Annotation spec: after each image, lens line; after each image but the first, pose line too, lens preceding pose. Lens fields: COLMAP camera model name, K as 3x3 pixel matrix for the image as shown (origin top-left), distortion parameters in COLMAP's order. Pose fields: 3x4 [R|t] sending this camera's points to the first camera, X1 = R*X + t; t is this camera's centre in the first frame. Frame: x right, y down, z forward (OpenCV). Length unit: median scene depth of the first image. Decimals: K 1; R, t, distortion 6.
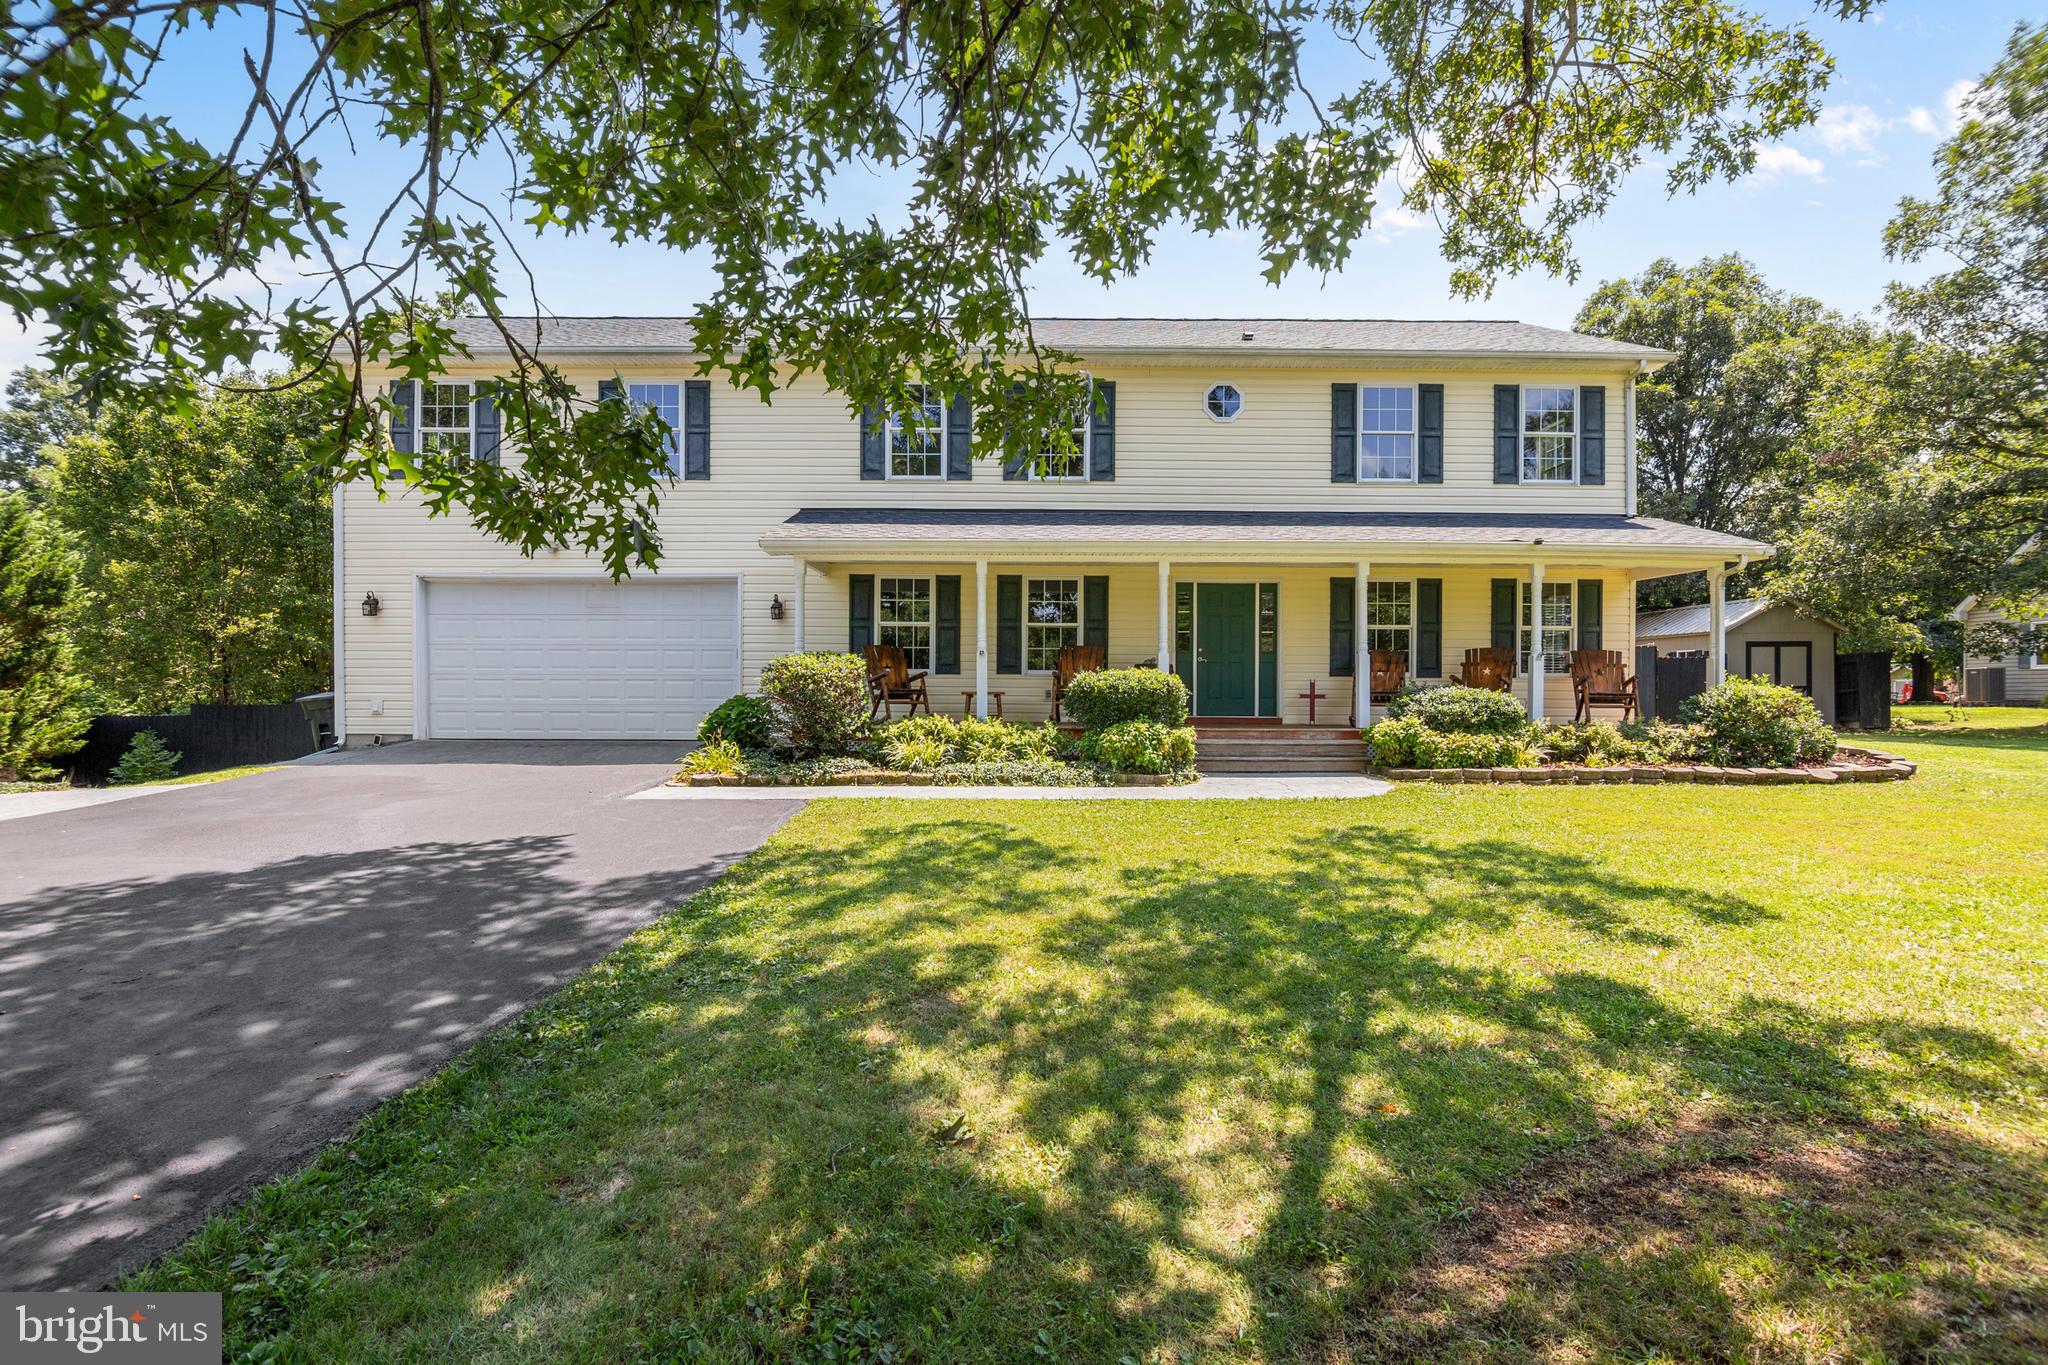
lens RADIAL K [[907.5, 0, 1021.0], [0, 907.5, 689.1], [0, 0, 1]] dist [-0.011485, -0.001079]
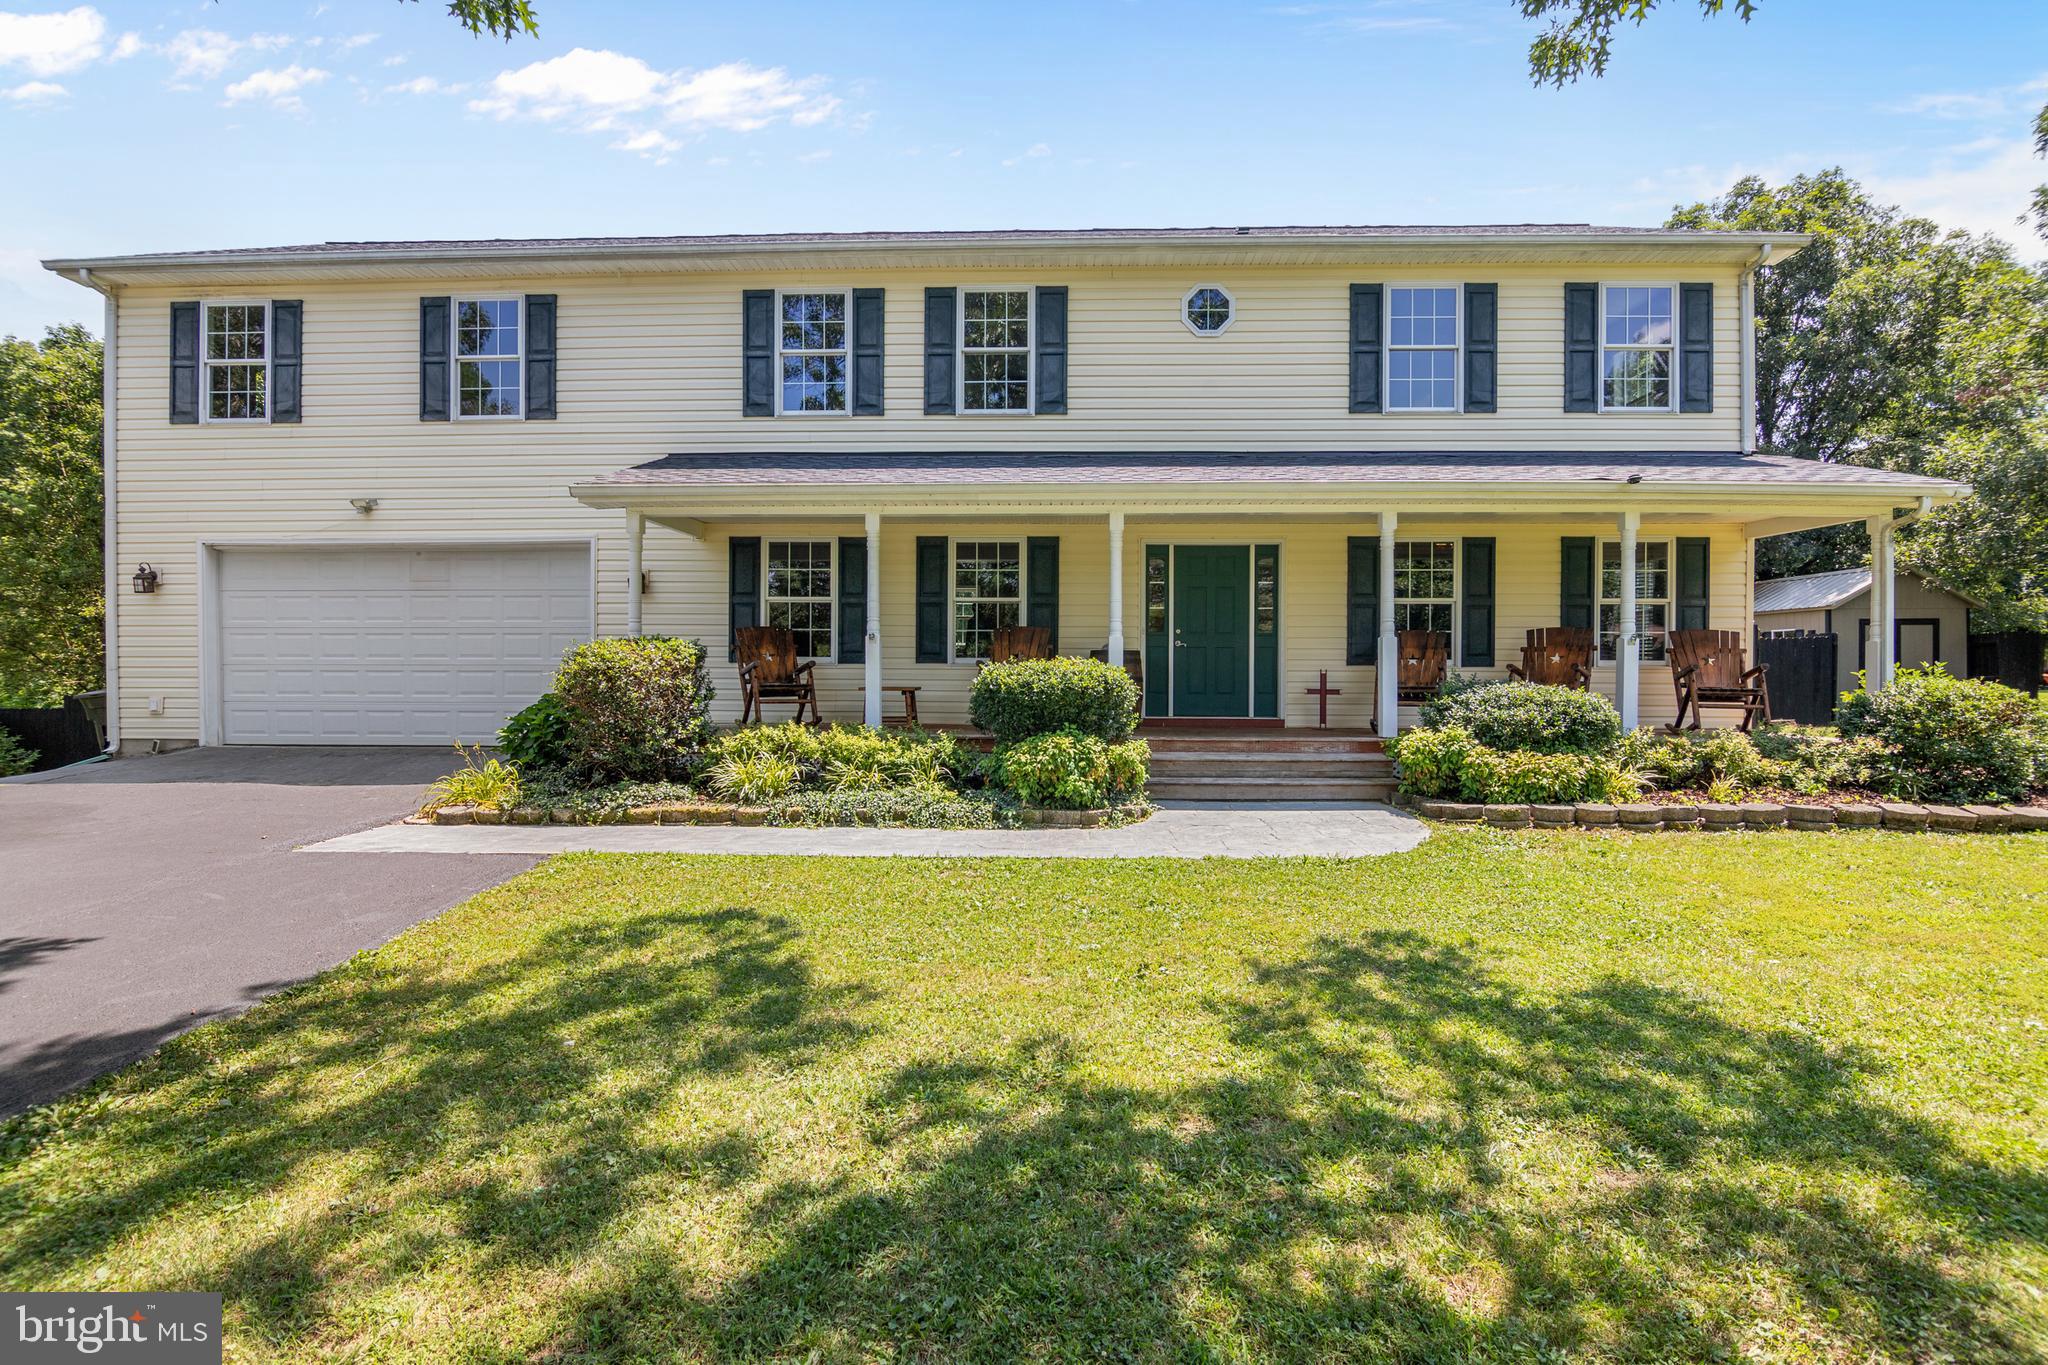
lens RADIAL K [[907.5, 0, 1024.7], [0, 907.5, 677.2], [0, 0, 1]] dist [-0.011485, -0.001079]
pose [[0.999373, -0.001378, -0.035393, 0.095107], [0.001657, 0.999968, 0.007855, -0.010581], [0.035381, -0.007909, 0.999343, 0.222612]]
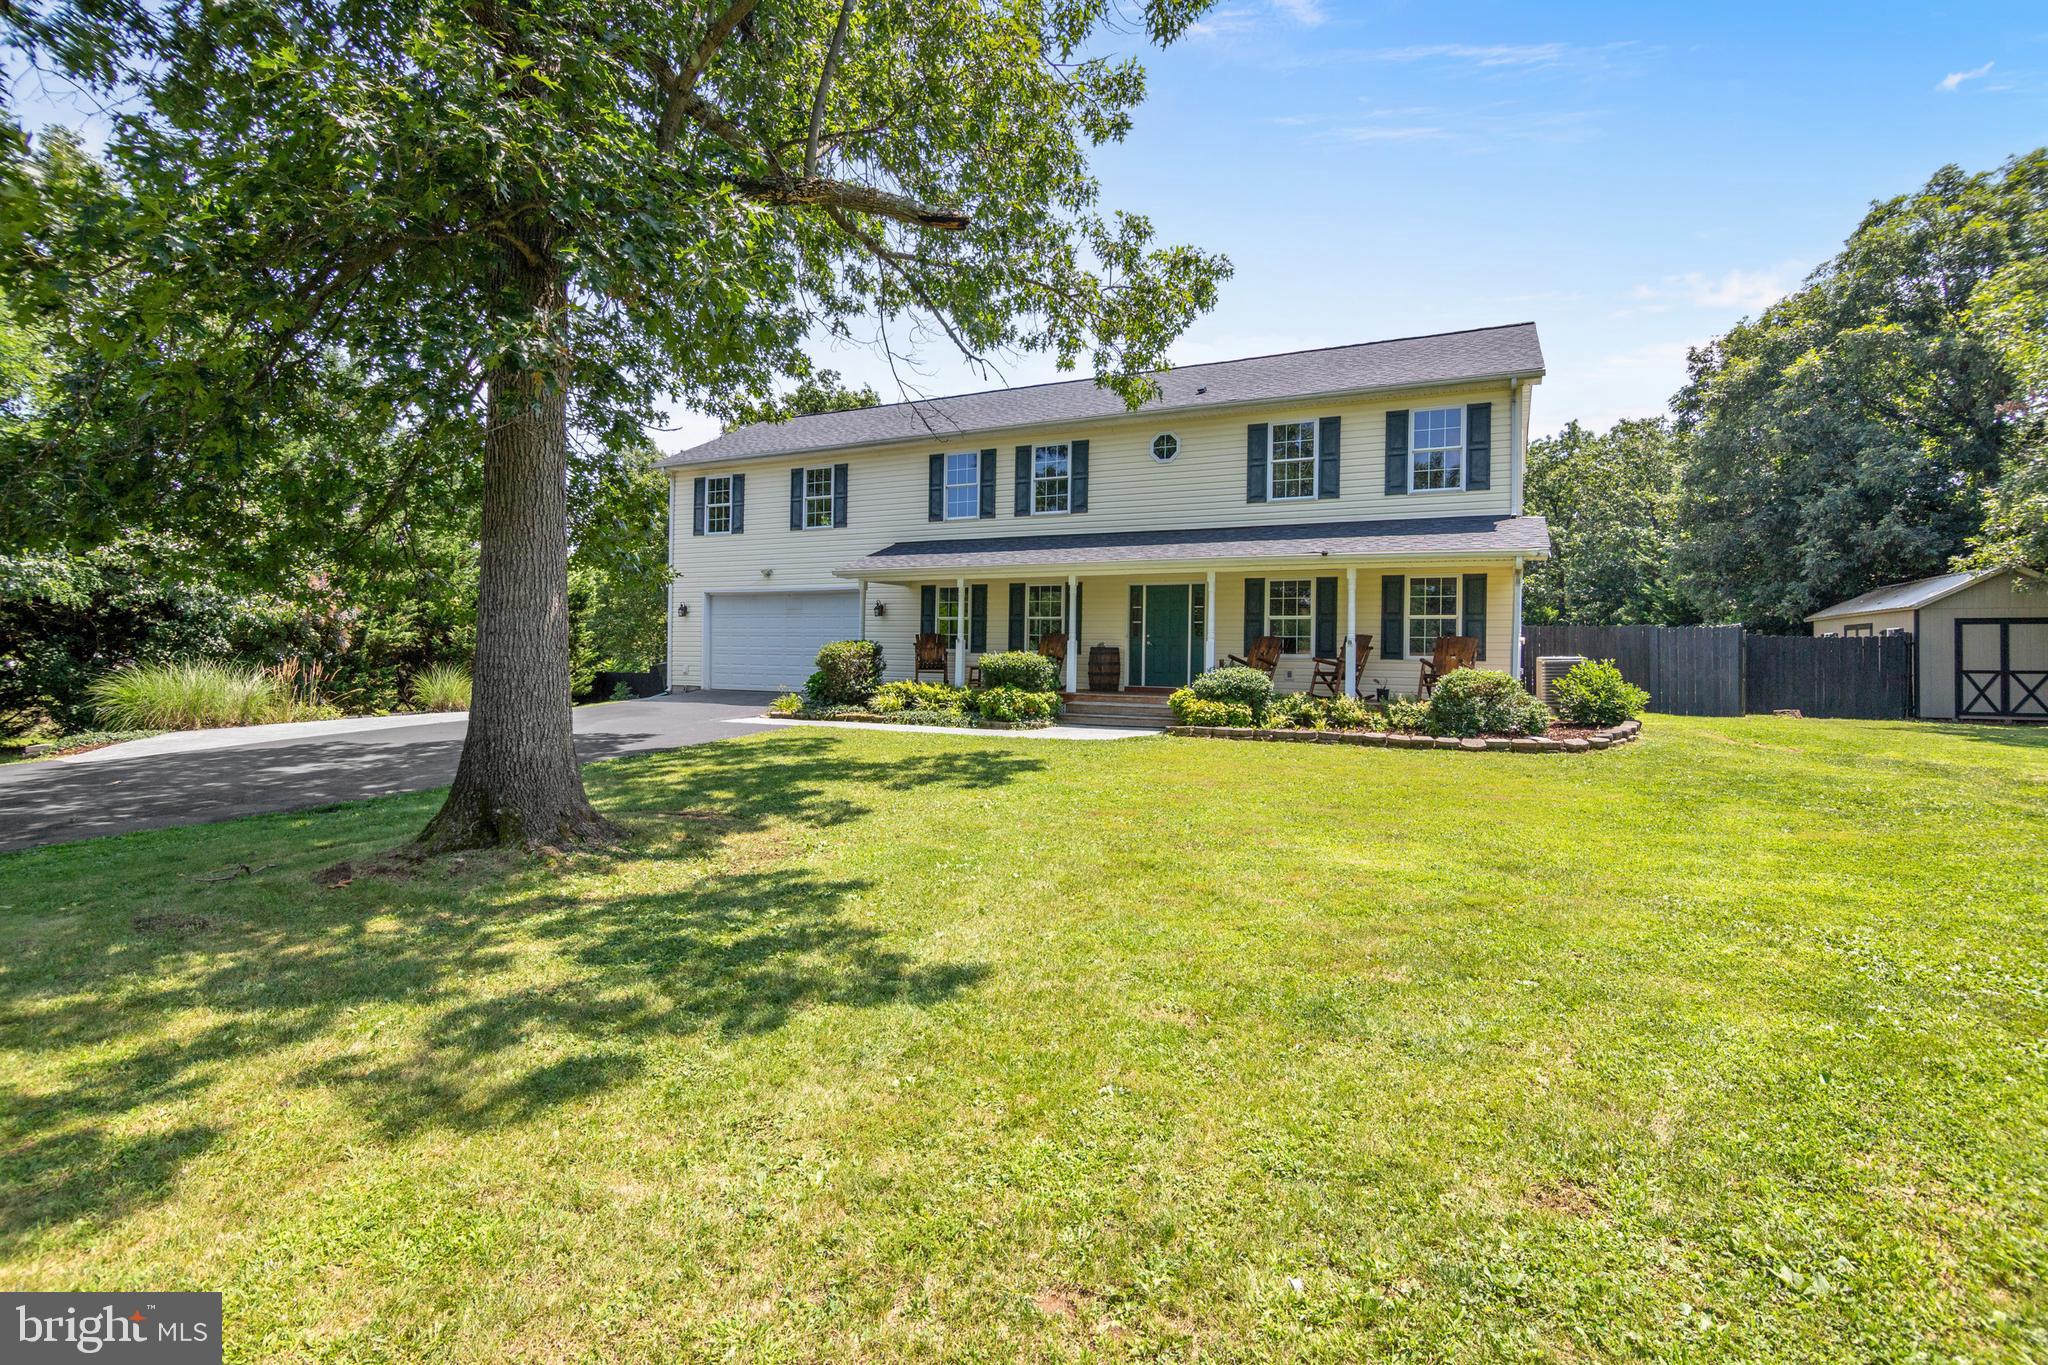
lens RADIAL K [[907.5, 0, 1035.1], [0, 907.5, 648.4], [0, 0, 1]] dist [-0.011485, -0.001079]
pose [[0.901311, 0.005717, -0.433134, 0.631220], [-0.010483, 0.999908, -0.008617, -0.012529], [0.433045, 0.012307, 0.901288, -0.265160]]
